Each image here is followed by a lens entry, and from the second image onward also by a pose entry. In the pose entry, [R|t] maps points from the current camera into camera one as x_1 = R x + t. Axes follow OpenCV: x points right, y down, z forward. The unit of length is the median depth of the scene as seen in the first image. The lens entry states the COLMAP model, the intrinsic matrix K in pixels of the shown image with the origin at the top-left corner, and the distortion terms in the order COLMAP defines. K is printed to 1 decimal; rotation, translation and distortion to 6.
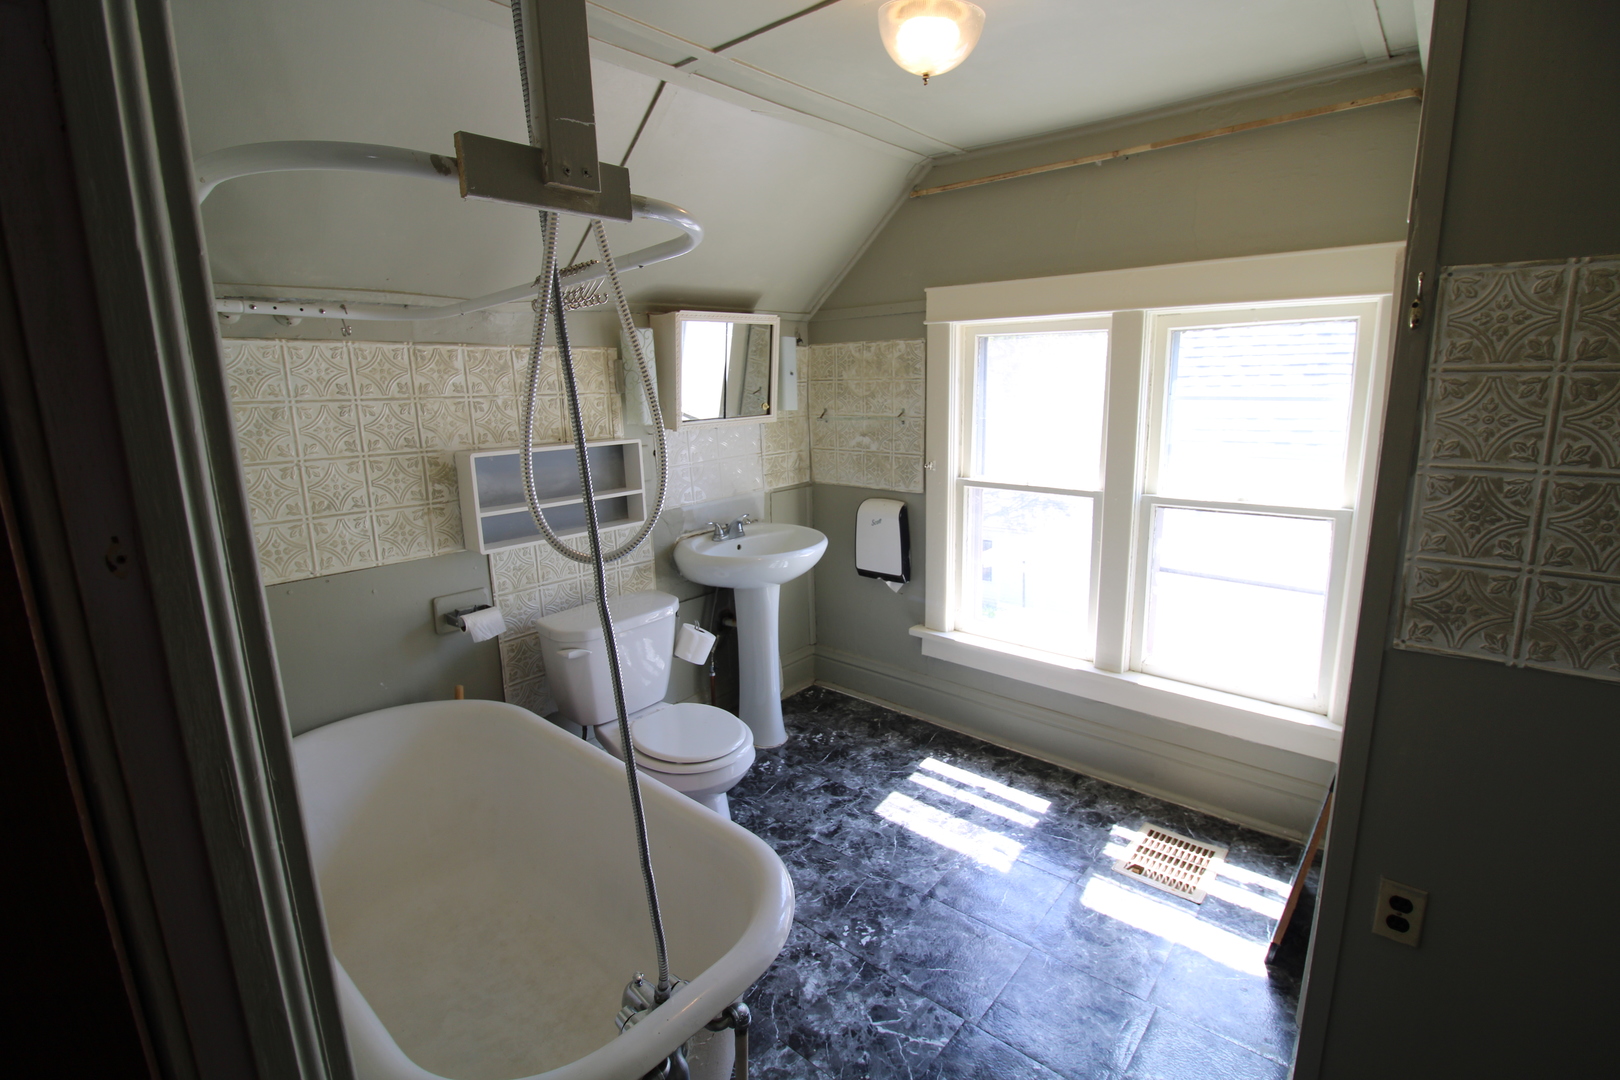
lens RADIAL K [[754.1, 0, 812.9], [0, 754.1, 529.6], [0, 0, 1]] dist [0.003046, -0.015760]
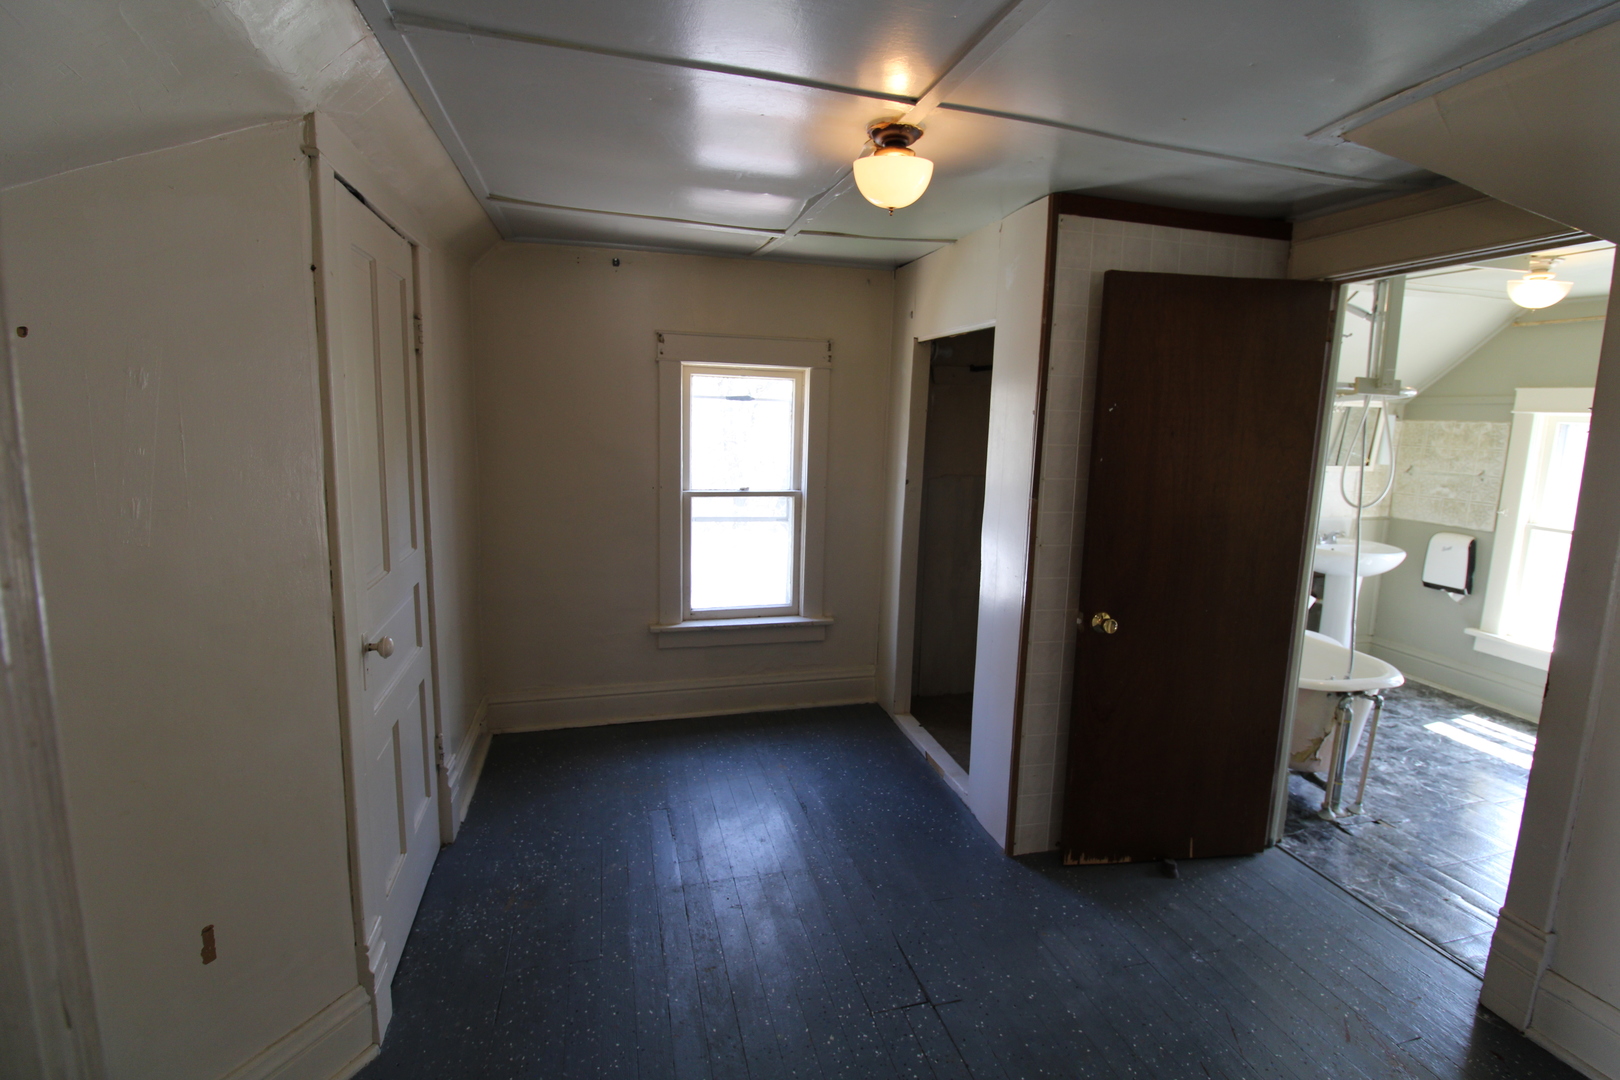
lens RADIAL K [[754.1, 0, 812.9], [0, 754.1, 529.6], [0, 0, 1]] dist [0.003046, -0.015760]
pose [[0.829341, 0.129419, -0.543548, -0.143676], [-0.157736, 0.987466, -0.005556, 0.152585], [0.536016, 0.090345, 0.839360, -0.822909]]
